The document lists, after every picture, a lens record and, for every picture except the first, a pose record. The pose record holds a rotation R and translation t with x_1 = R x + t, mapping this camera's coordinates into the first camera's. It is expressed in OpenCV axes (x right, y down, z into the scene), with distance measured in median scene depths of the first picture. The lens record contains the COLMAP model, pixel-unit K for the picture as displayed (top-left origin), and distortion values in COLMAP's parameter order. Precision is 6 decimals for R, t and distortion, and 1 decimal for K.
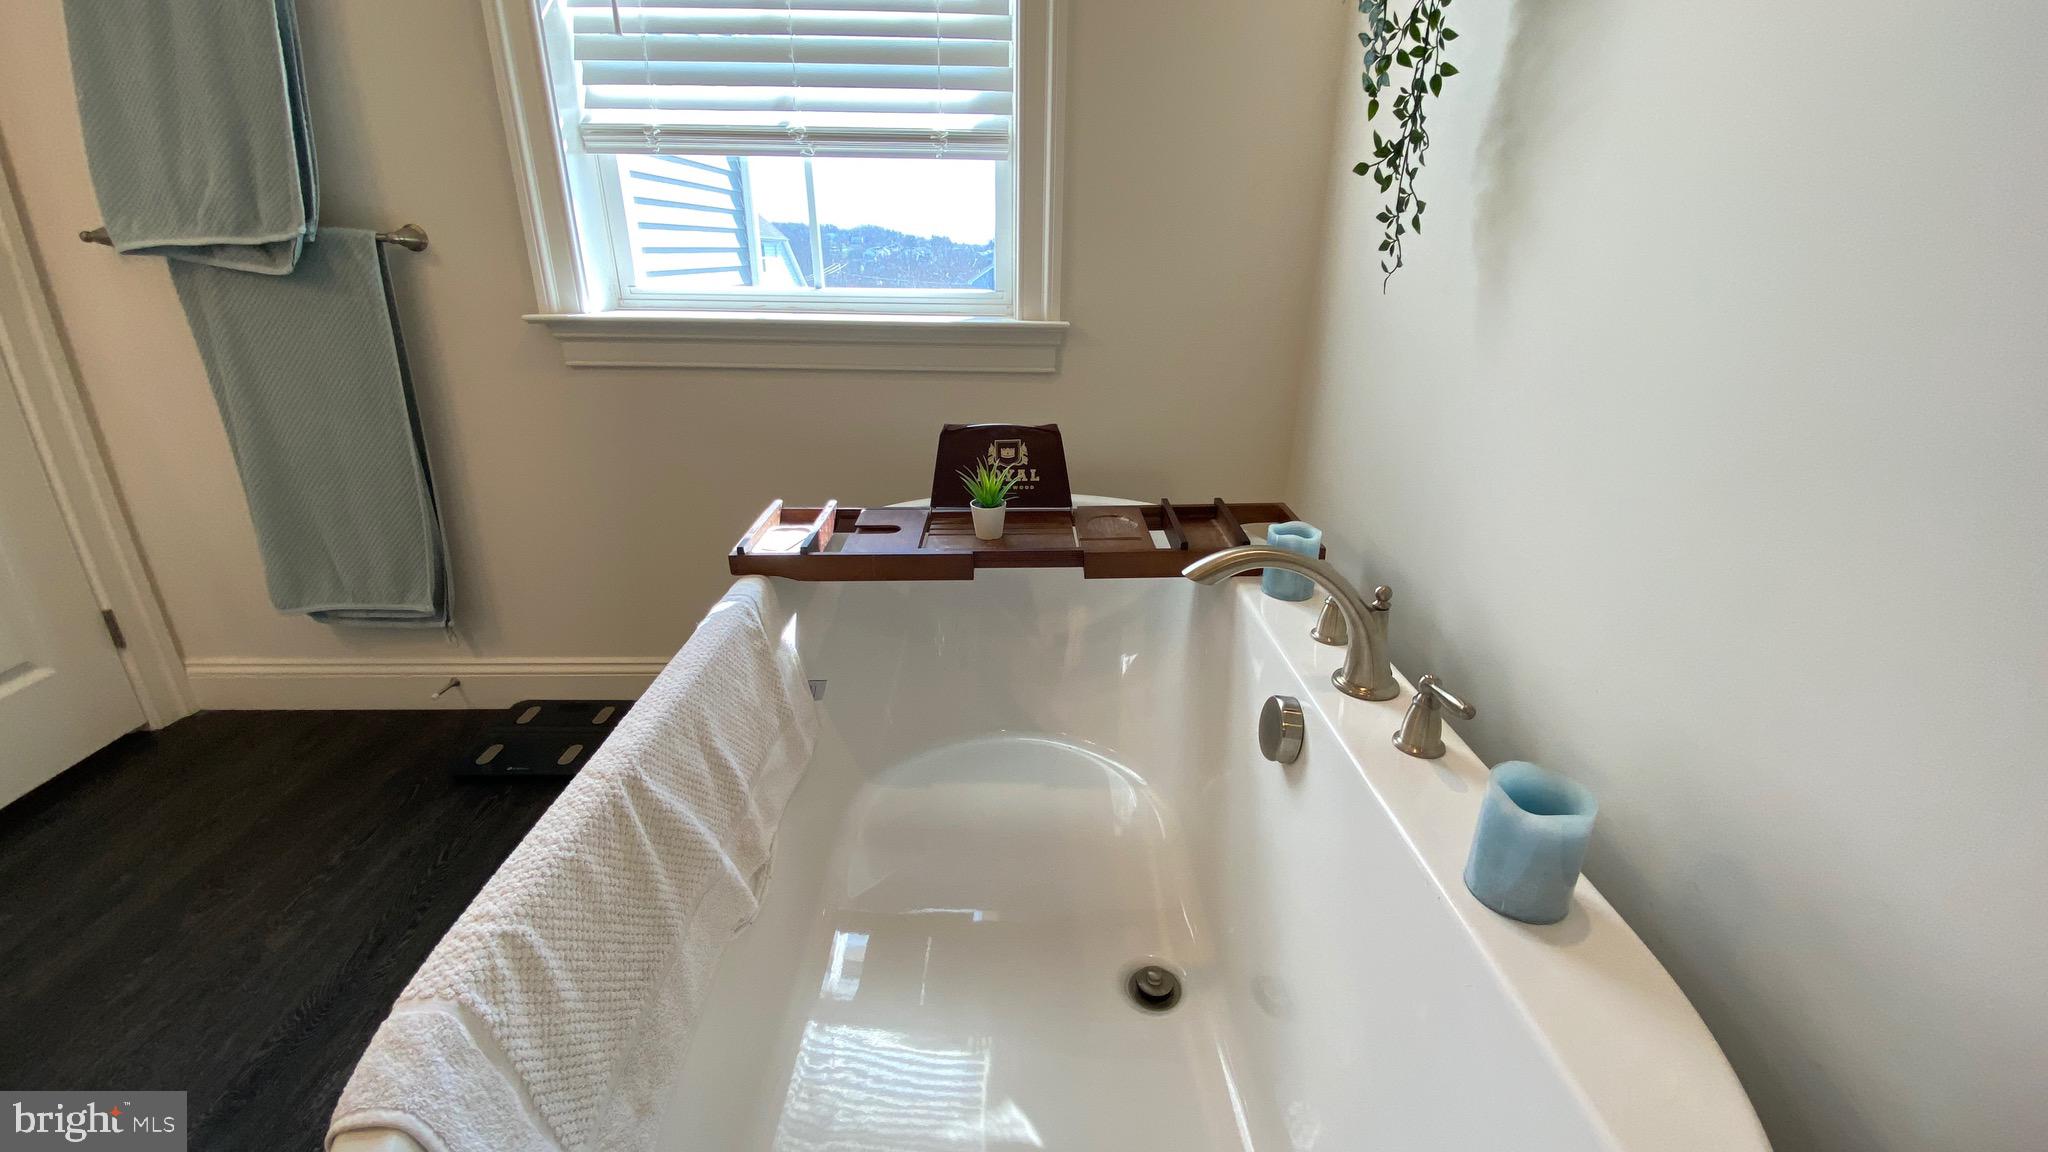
lens RADIAL K [[851.9, 0, 1024.0], [0, 851.9, 576.0], [0, 0, 1]] dist [0.013069, -0.011497]
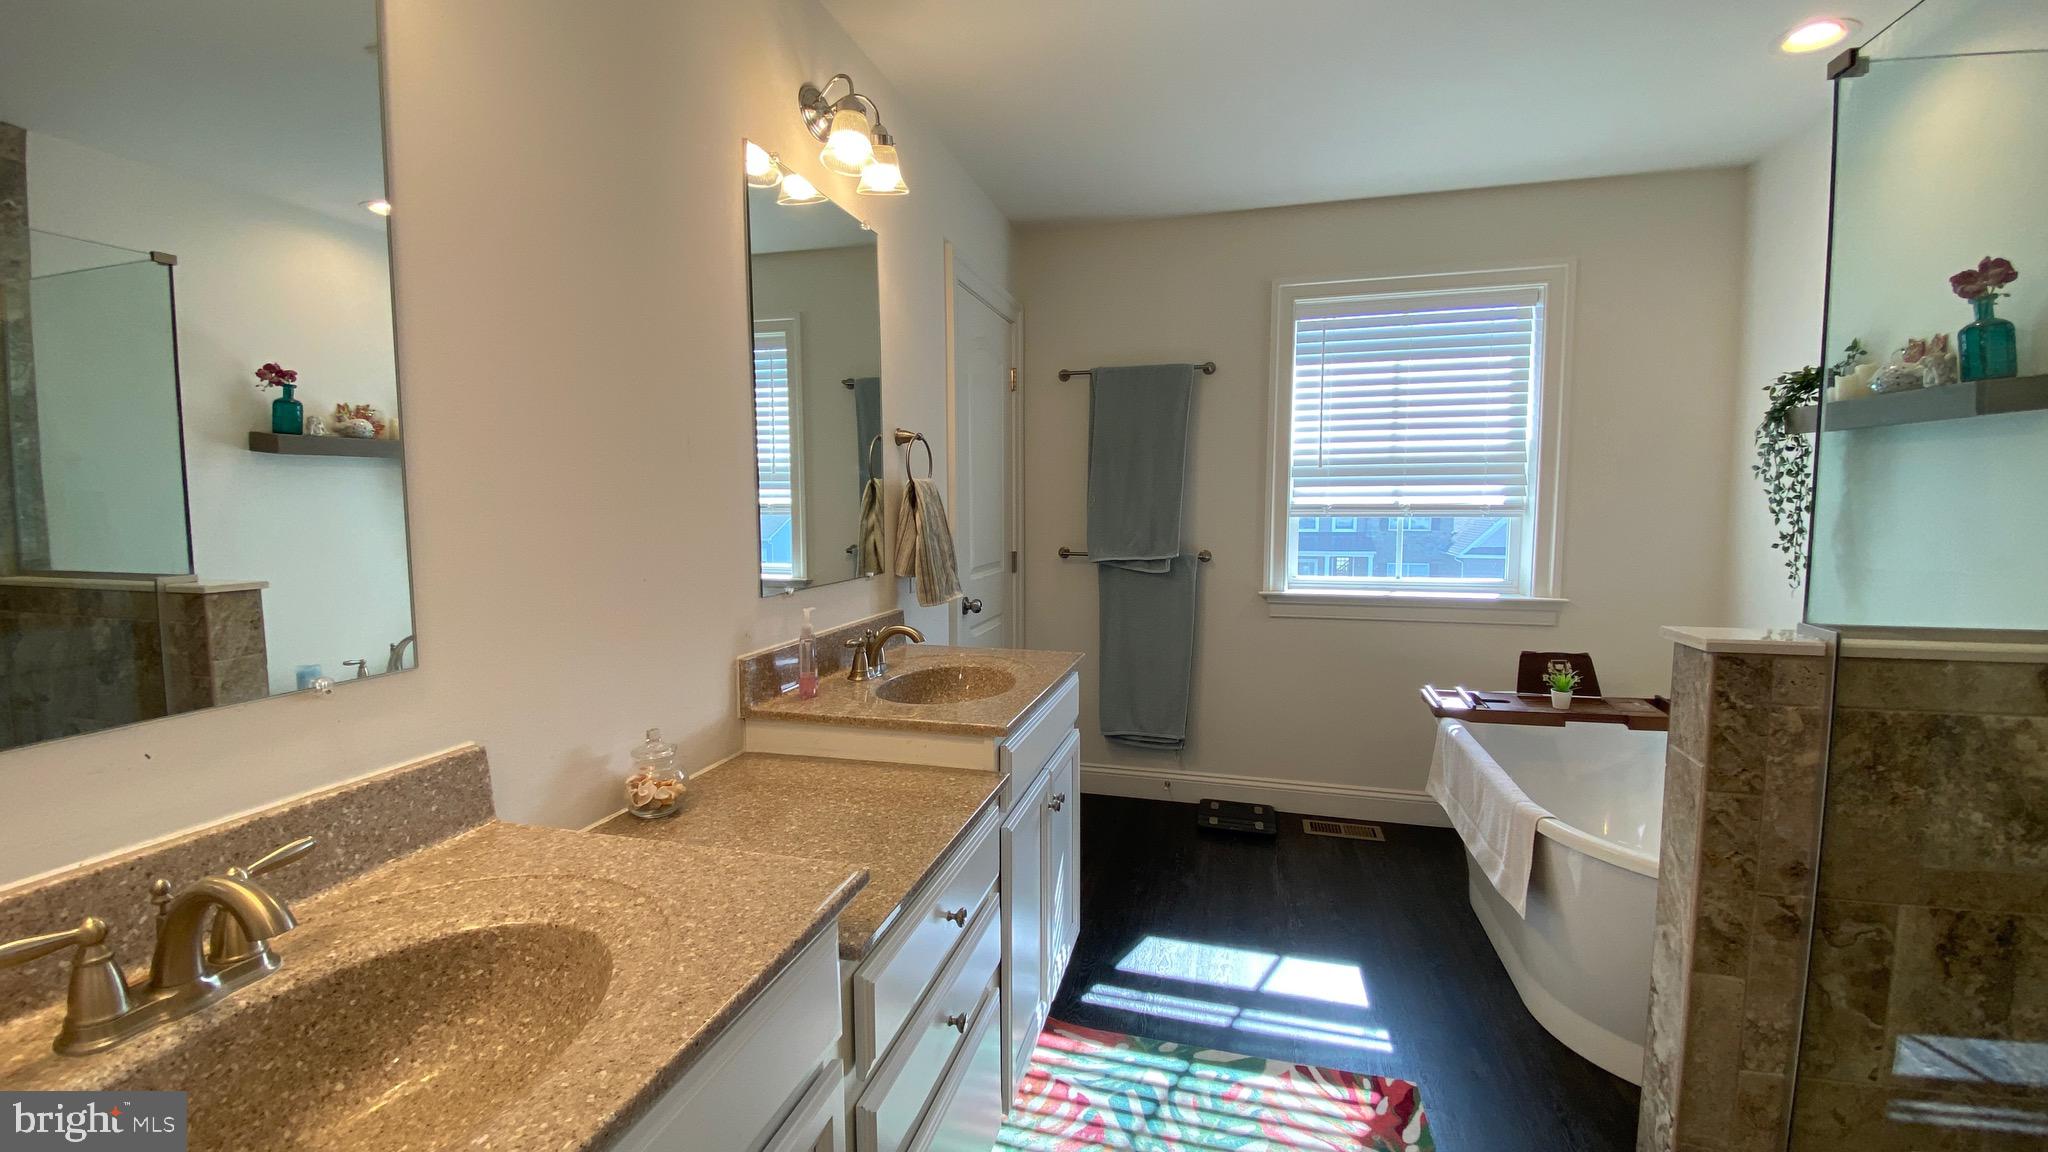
lens RADIAL K [[816.7, 0, 1023.1], [0, 816.7, 569.9], [0, 0, 1]] dist [-0.000988, 0.000039]
pose [[0.960295, 0.006192, -0.278919, -0.691787], [-0.083150, 0.960669, -0.264953, 0.245824], [0.266309, 0.277625, 0.923041, -1.141168]]
